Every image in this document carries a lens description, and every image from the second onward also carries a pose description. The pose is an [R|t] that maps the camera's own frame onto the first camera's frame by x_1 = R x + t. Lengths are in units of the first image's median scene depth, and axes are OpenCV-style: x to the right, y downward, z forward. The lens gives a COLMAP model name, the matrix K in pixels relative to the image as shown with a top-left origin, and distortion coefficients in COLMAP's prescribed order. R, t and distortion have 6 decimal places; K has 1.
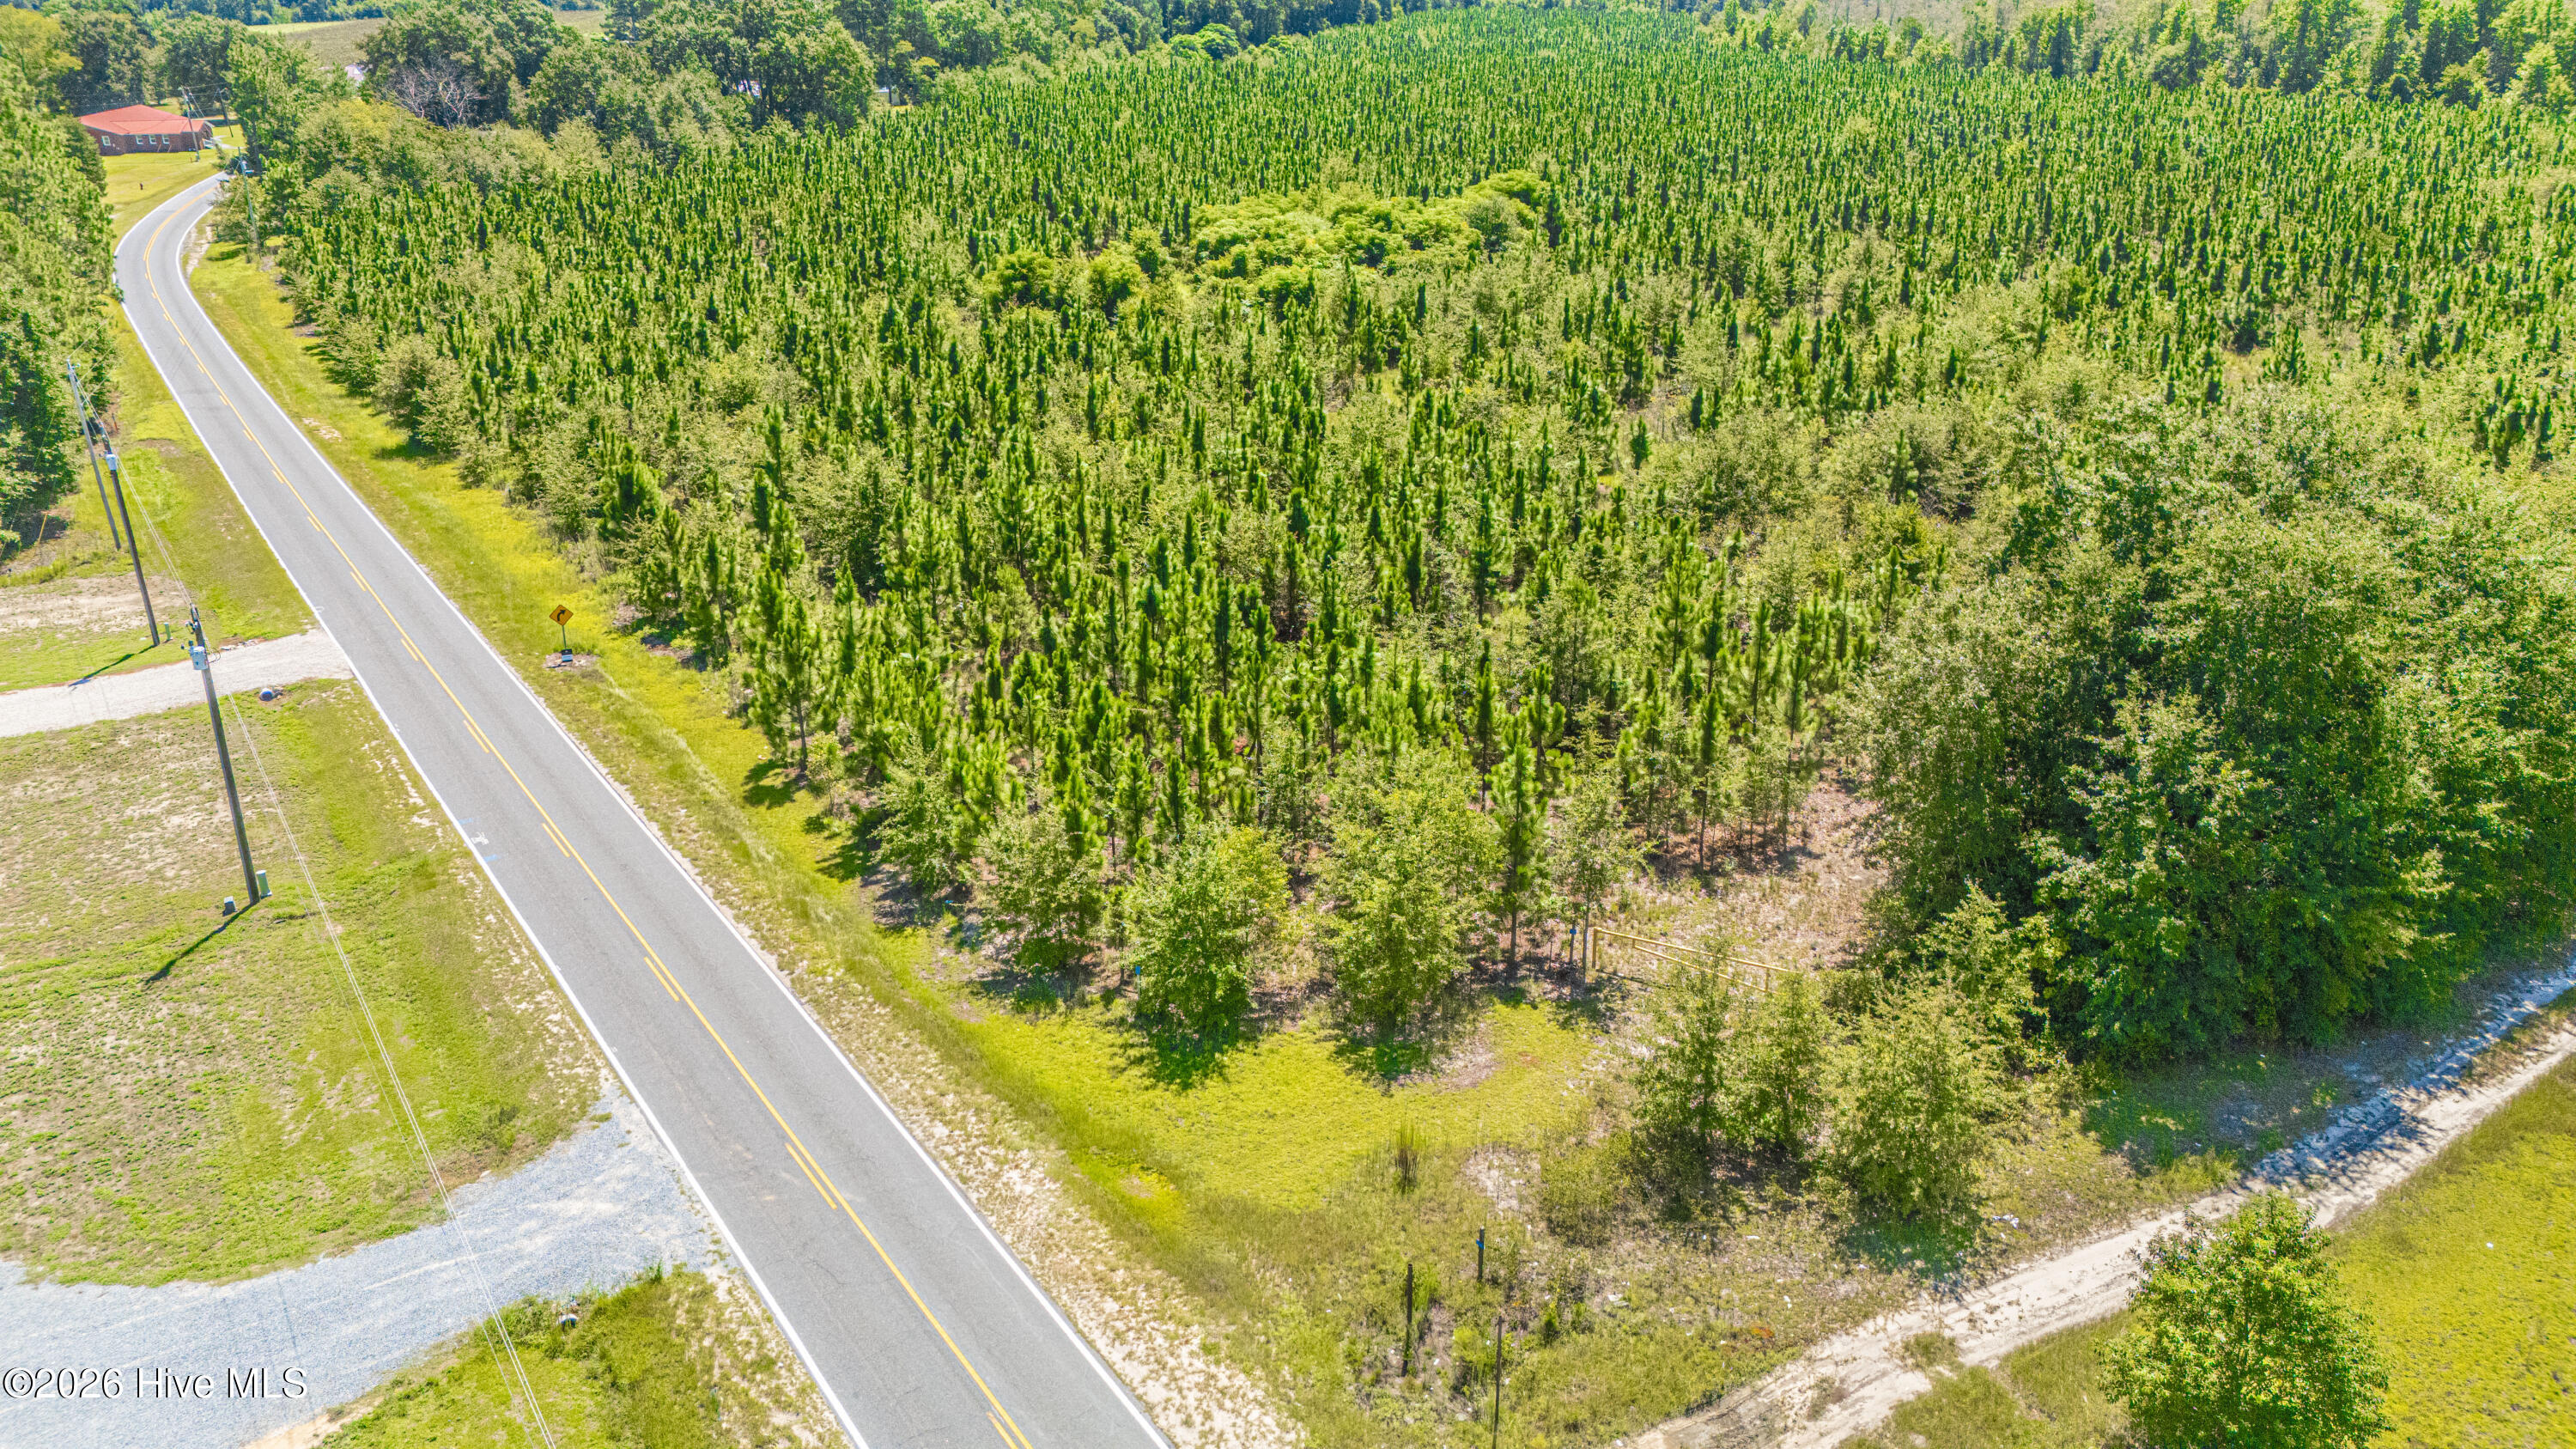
lens RADIAL K [[1845.5, 0, 1288.0], [0, 1845.5, 724.5], [0, 0, 1]] dist [0.056629, -0.045533]
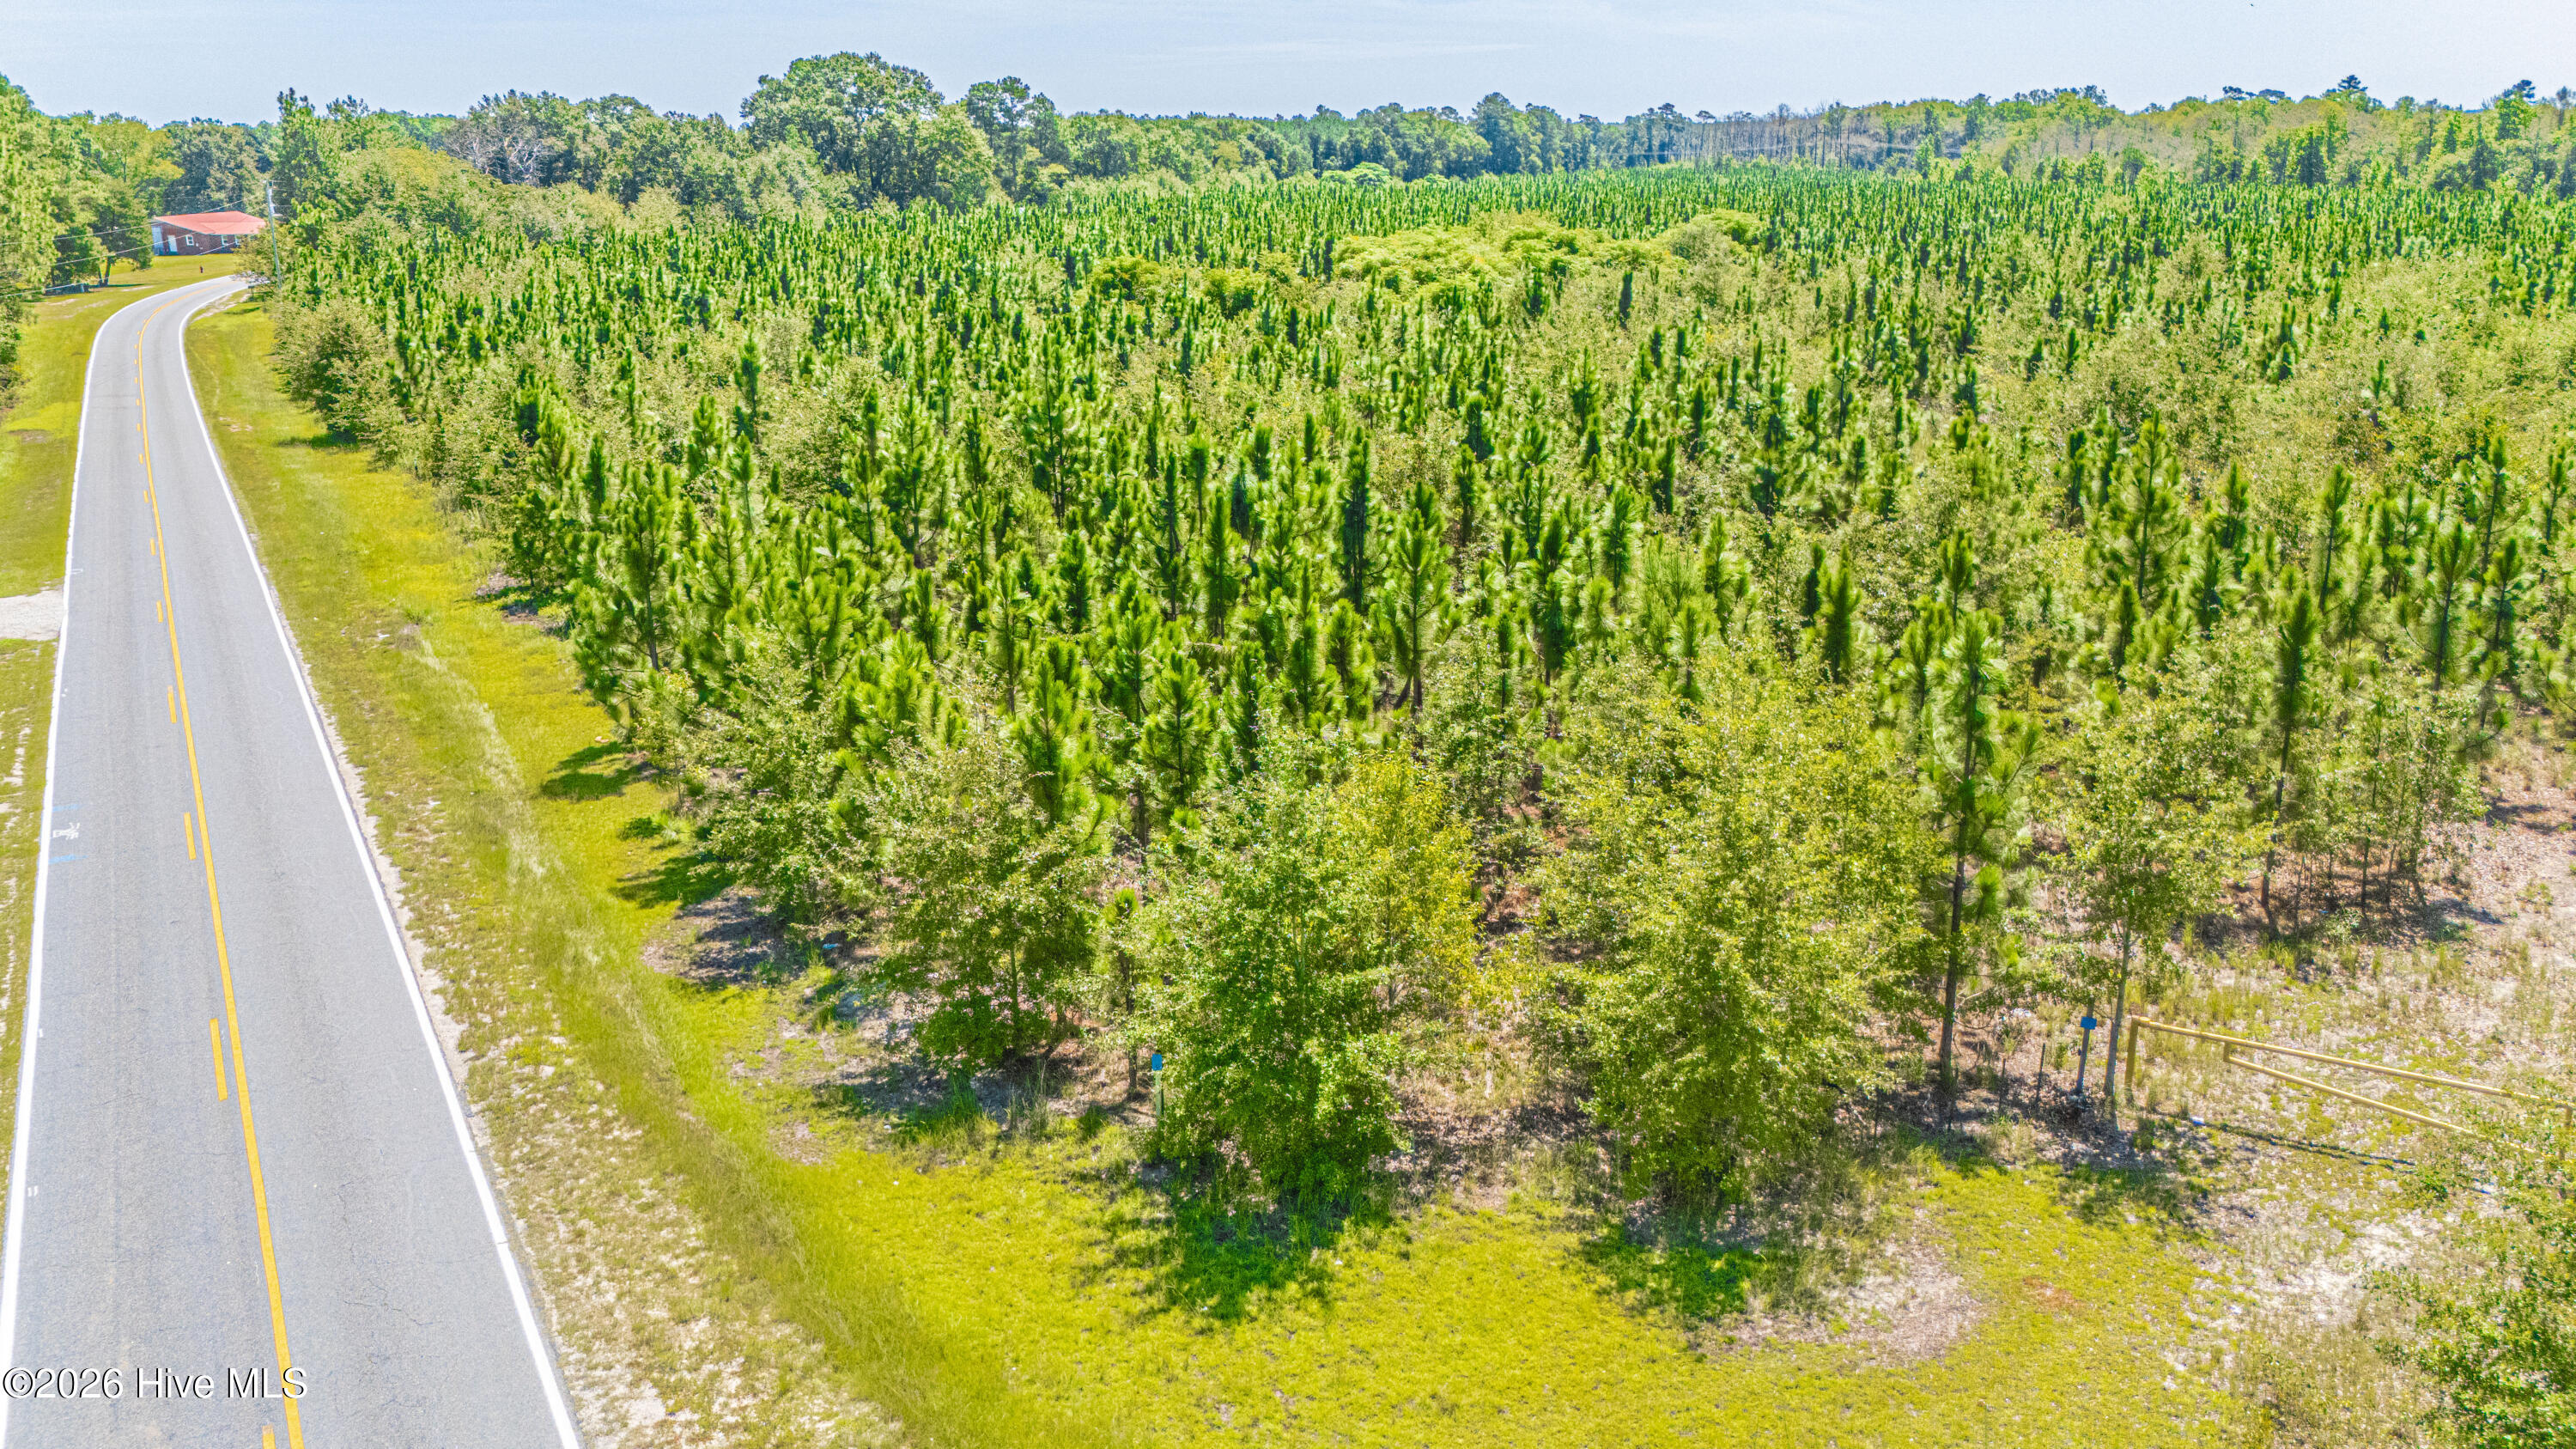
lens RADIAL K [[1926.5, 0, 1288.0], [0, 1926.5, 724.5], [0, 0, 1]] dist [0.054813, -0.057015]
pose [[0.997066, 0.019508, -0.074014, -0.008431], [-0.027144, 0.994247, -0.103613, 0.062795], [0.071566, 0.105318, 0.991860, 0.326813]]
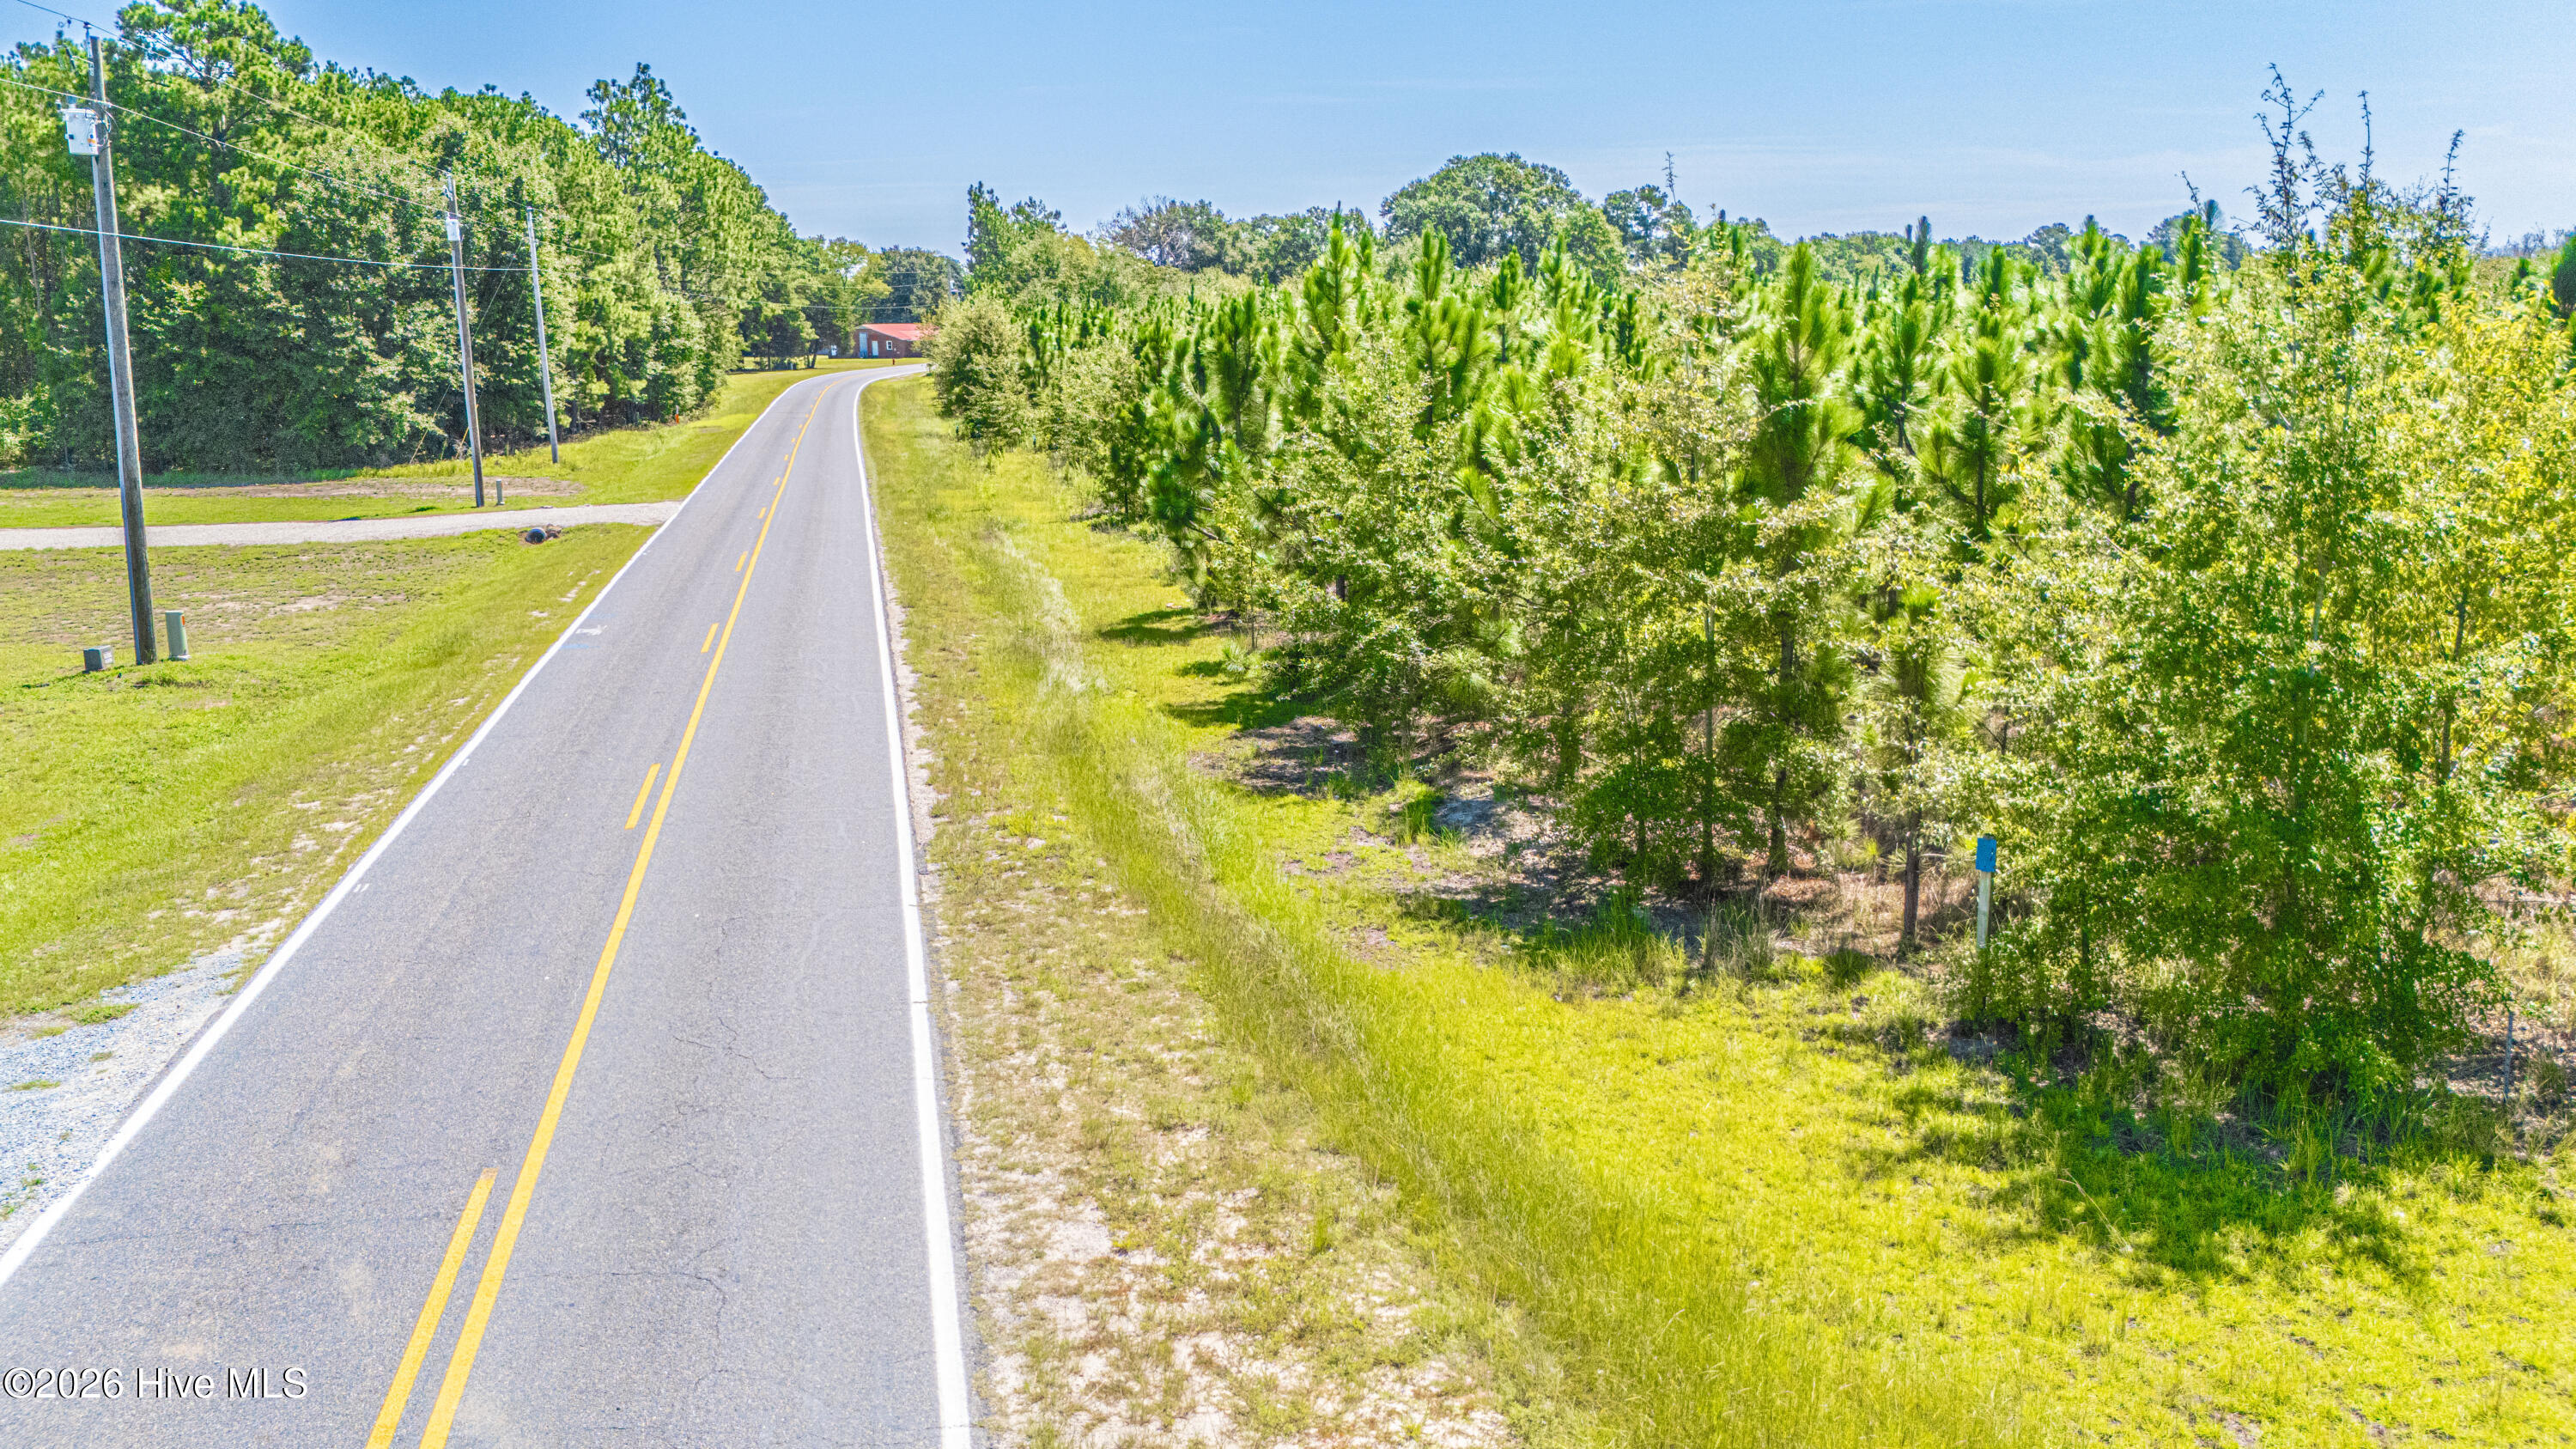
lens RADIAL K [[1940.1, 0, 1288.0], [0, 1940.1, 724.5], [0, 0, 1]] dist [0.063619, -0.059697]
pose [[0.927062, 0.072374, -0.367856, -0.045885], [-0.137649, 0.978371, -0.154409, 0.110562], [0.348725, 0.193782, 0.916973, 0.450280]]
